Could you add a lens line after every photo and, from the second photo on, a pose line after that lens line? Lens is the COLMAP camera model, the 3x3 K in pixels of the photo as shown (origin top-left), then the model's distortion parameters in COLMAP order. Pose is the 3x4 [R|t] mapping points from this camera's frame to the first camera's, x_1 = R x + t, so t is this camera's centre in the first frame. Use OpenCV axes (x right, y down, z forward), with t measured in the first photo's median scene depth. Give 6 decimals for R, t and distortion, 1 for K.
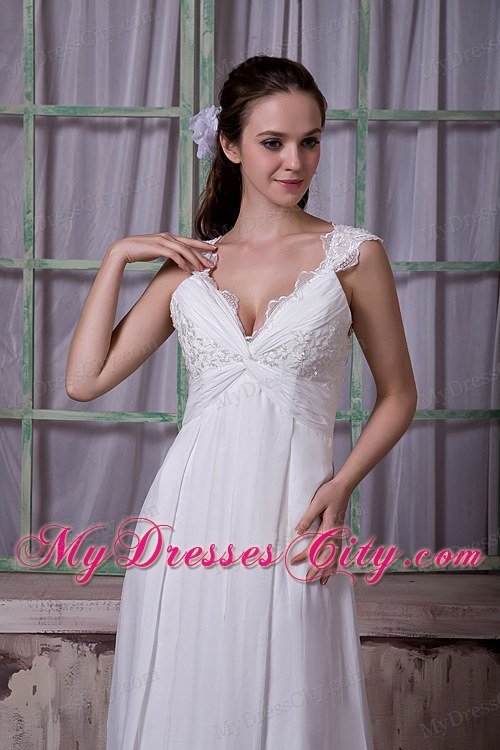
lens RADIAL K [[1683.3, 0, 250.0], [0, 1683.3, 375.0], [0, 0, 1]] dist [0.551311, 0.375226]
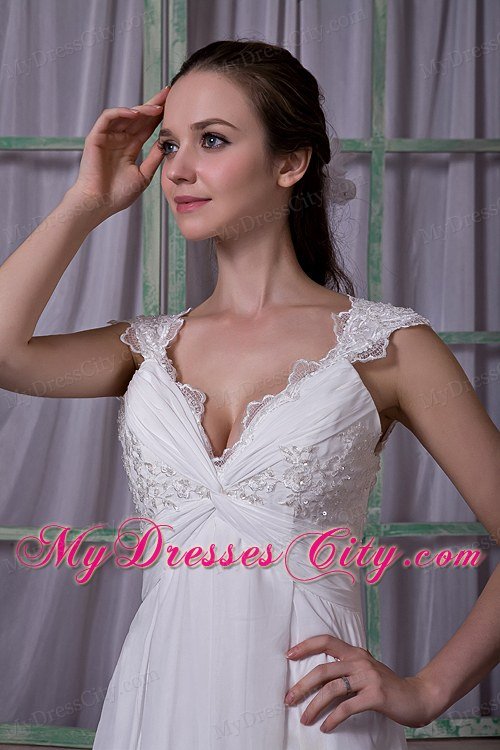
lens RADIAL K [[1834.0, 0, 250.0], [0, 1834.0, 375.0], [0, 0, 1]] dist [0.667548, 0.009098]
pose [[0.999976, -0.006871, 0.000551, 0.006231], [0.006887, 0.999174, -0.040045, -0.013895], [-0.000276, 0.040048, 0.999198, 0.156920]]
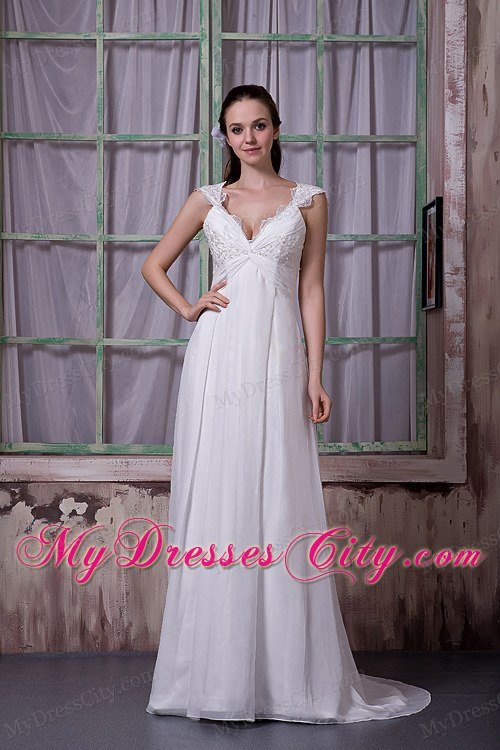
lens RADIAL K [[1475.8, 0, 250.0], [0, 1475.8, 375.0], [0, 0, 1]] dist [0.231583, 0.108365]
pose [[0.999912, -0.011904, 0.005861, -0.006208], [0.012011, 0.999755, -0.018607, 0.080122], [-0.005639, 0.018675, 0.999810, -0.304199]]
